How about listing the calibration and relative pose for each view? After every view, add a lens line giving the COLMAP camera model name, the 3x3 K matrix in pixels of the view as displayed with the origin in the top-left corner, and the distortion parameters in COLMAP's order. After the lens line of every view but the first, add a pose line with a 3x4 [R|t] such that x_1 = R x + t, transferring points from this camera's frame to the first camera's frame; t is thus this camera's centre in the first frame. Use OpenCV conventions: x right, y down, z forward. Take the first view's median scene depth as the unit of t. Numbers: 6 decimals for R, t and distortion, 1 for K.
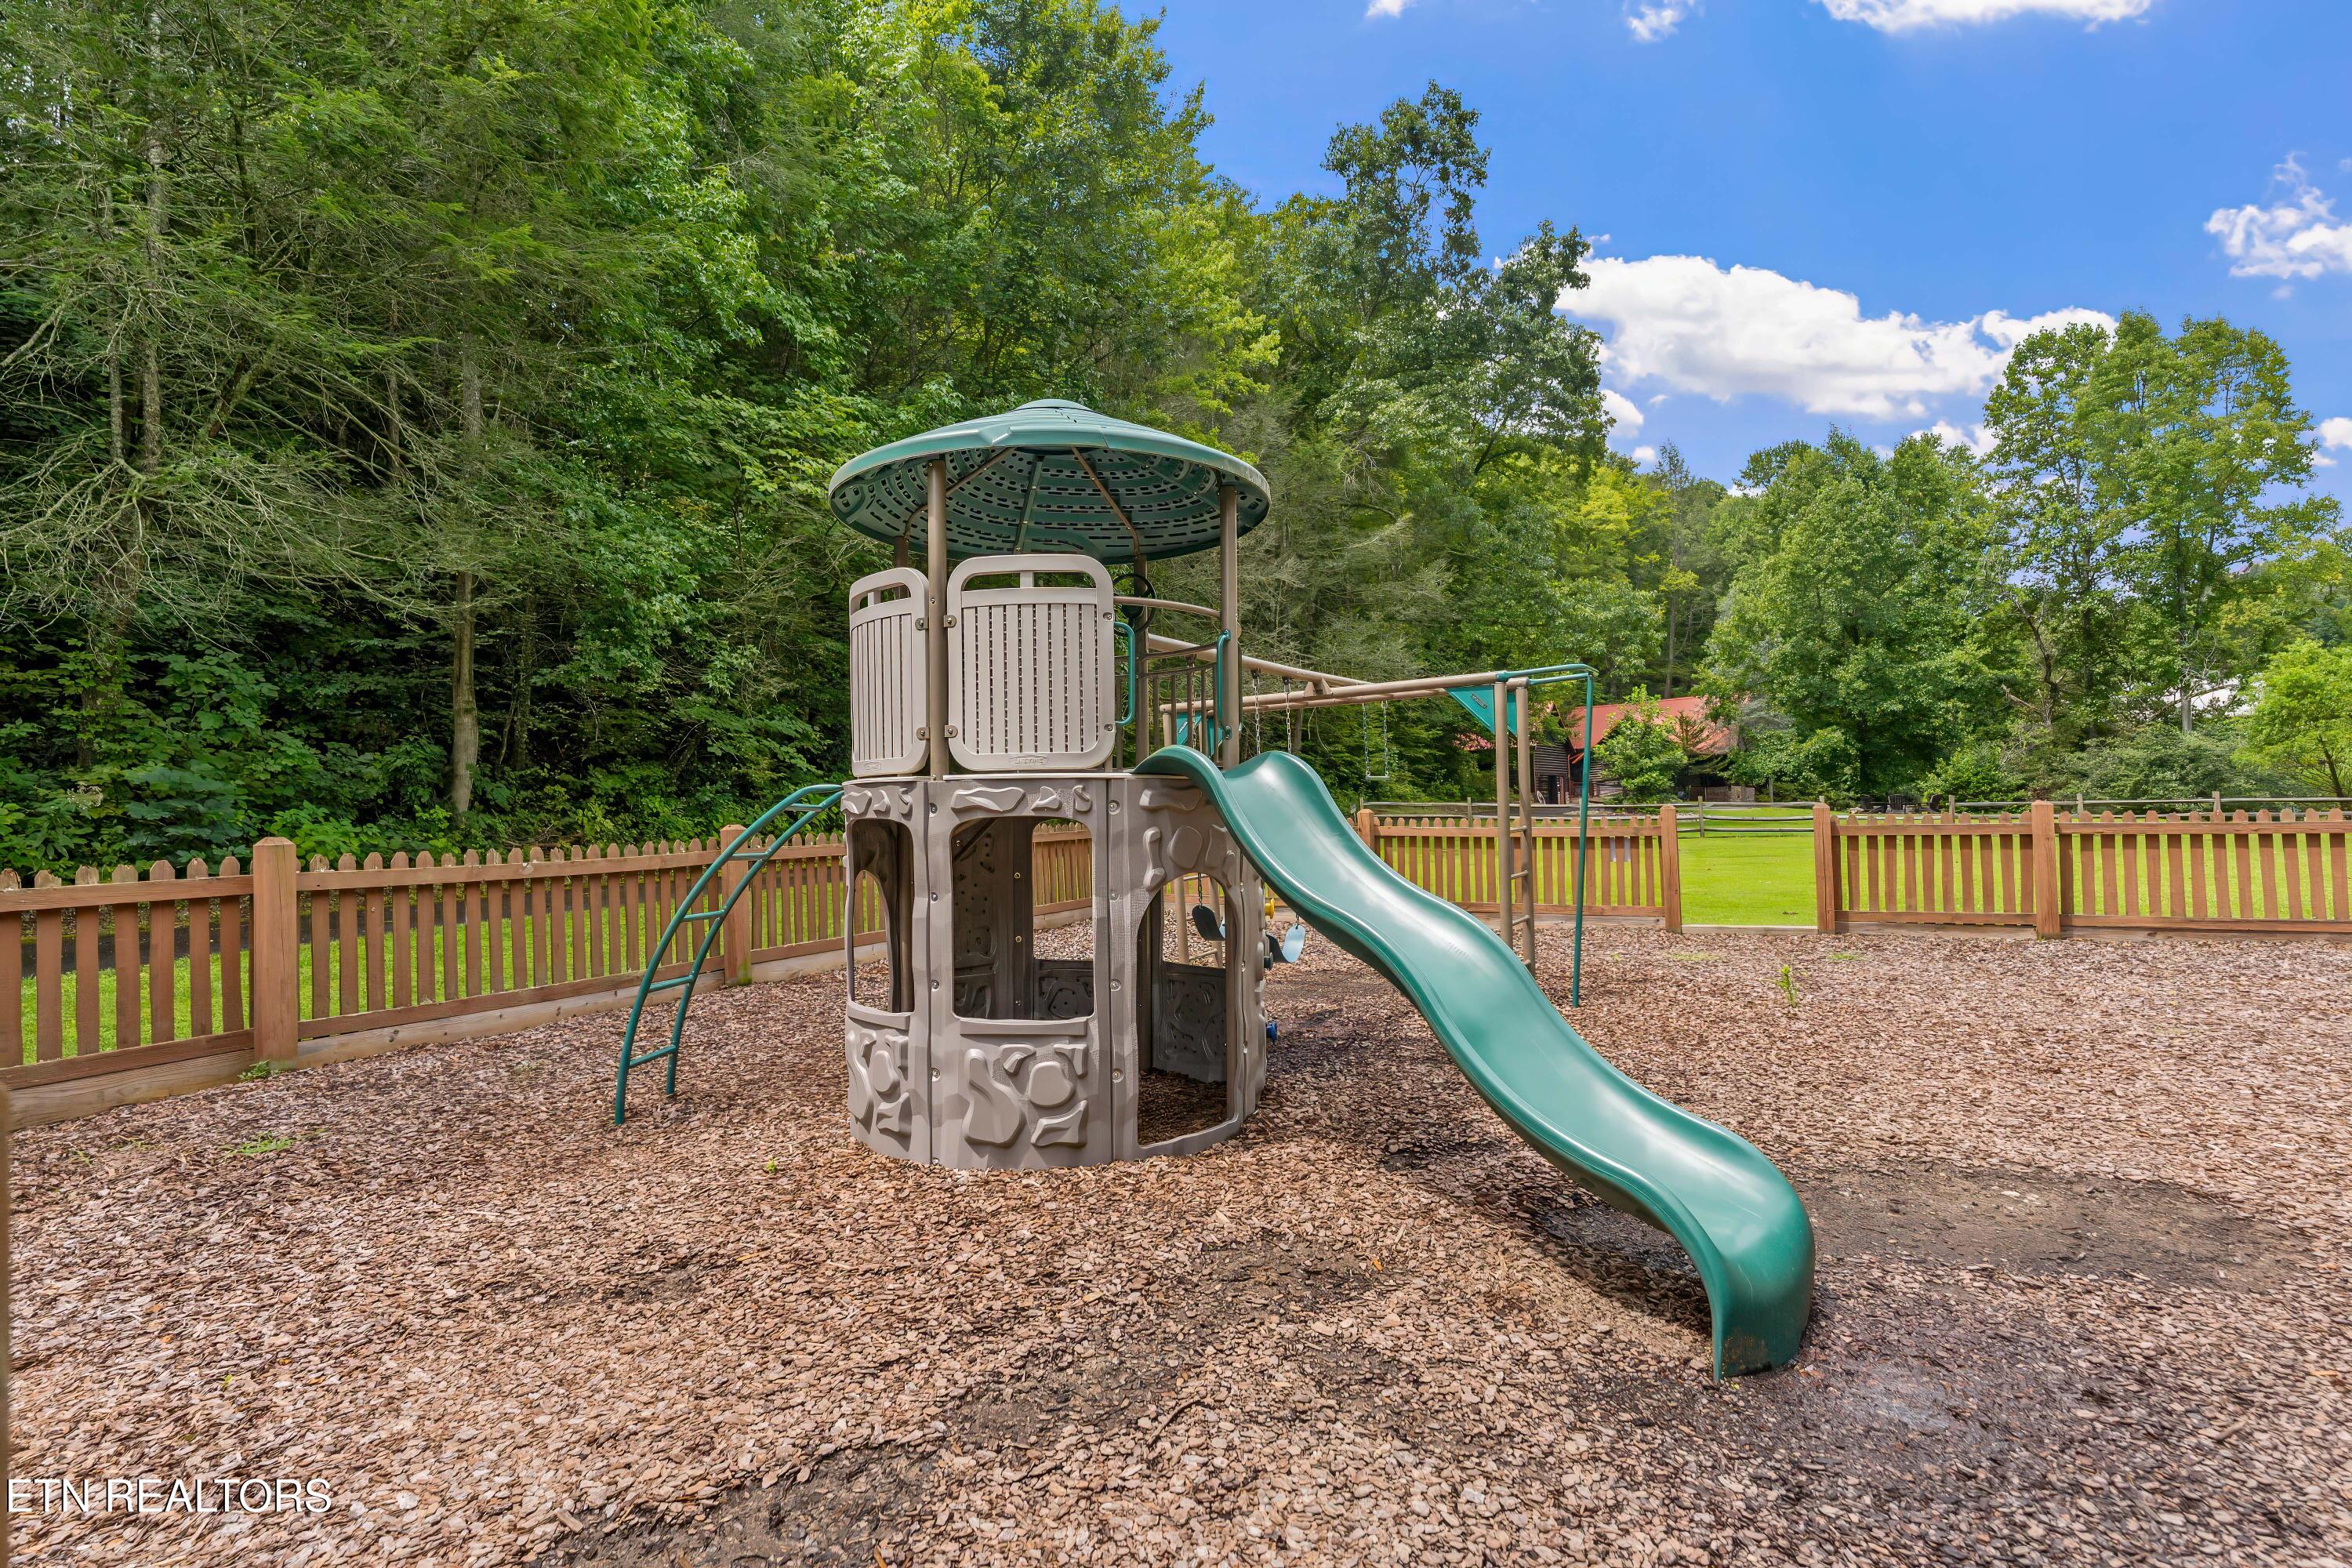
lens RADIAL K [[1136.3, 0, 1176.0], [0, 1136.3, 784.0], [0, 0, 1]] dist [0.001925, -0.000967]
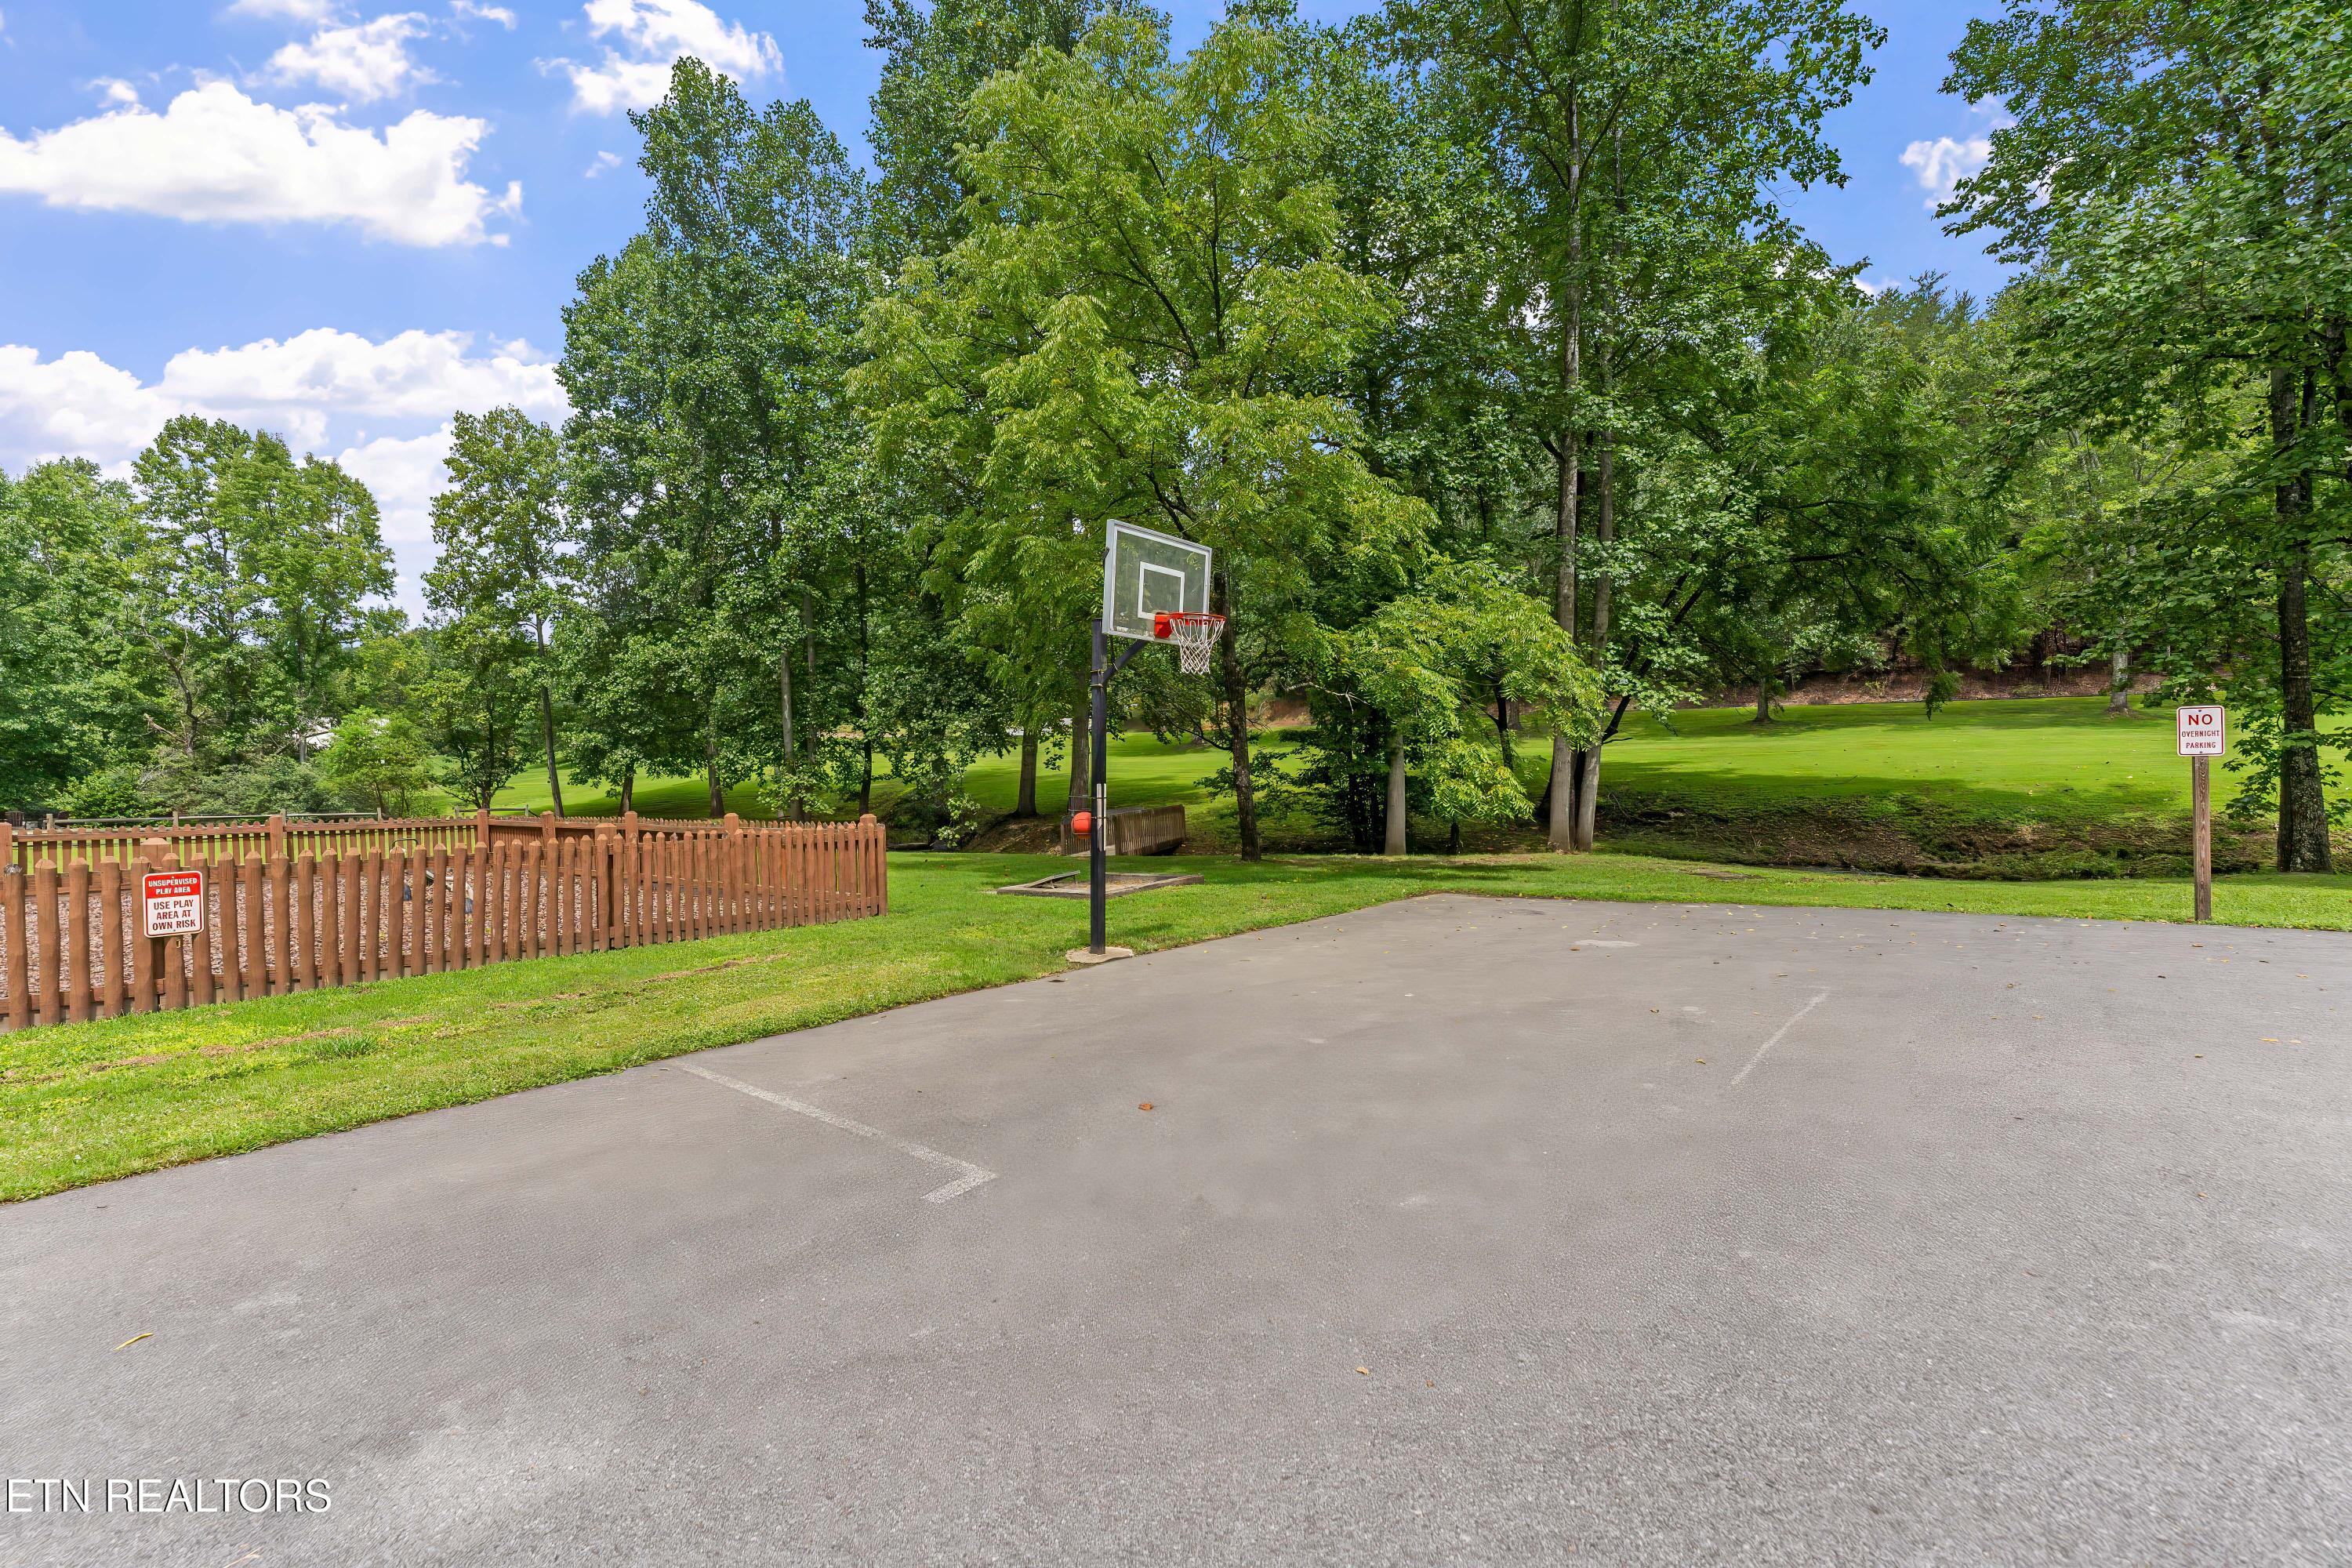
lens RADIAL K [[983.3, 0, 1176.0], [0, 983.3, 784.0], [0, 0, 1]] dist [0.000987, 0.000008]
pose [[0.161876, 0.019256, 0.986623, -0.079005], [-0.005349, 0.999812, -0.018635, -0.004790], [-0.986797, -0.002261, 0.161949, -0.185408]]
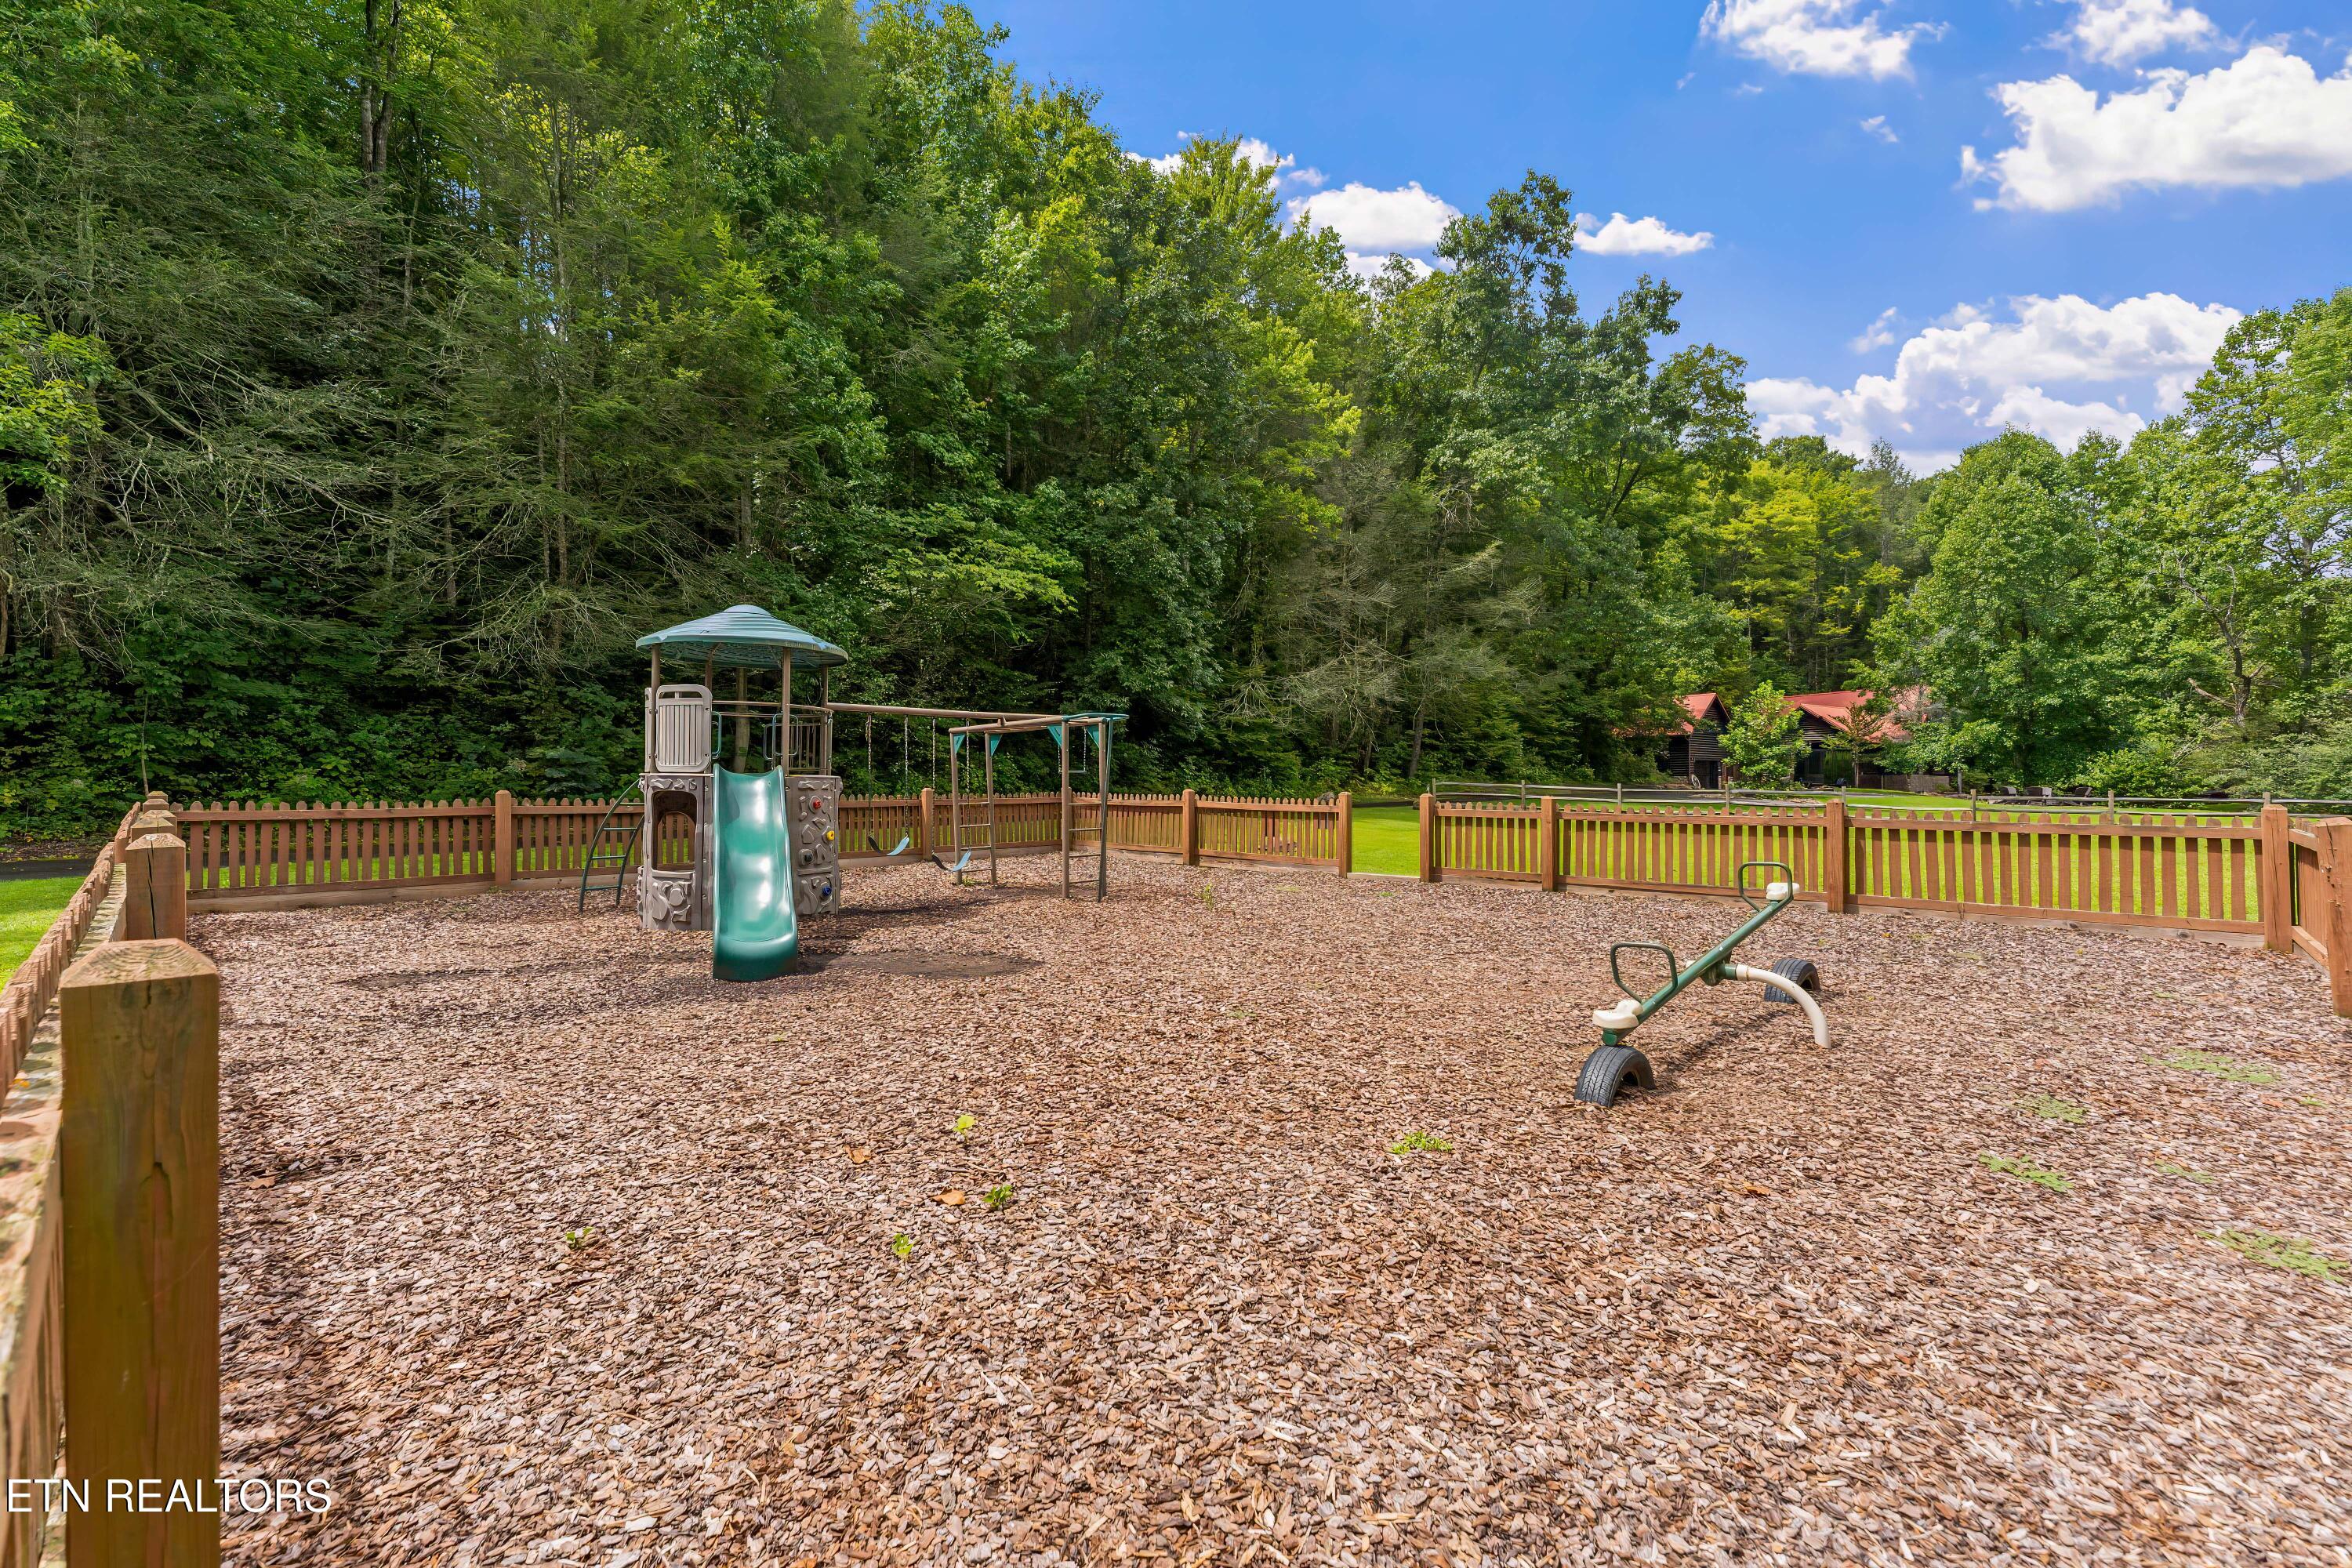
lens RADIAL K [[970.8, 0, 1176.0], [0, 970.8, 784.0], [0, 0, 1]] dist [0.001484, 0.000041]
pose [[0.962918, 0.024607, -0.268671, 0.114964], [-0.017446, 0.999427, 0.029010, -0.005111], [0.269231, -0.023247, 0.962795, -0.057836]]
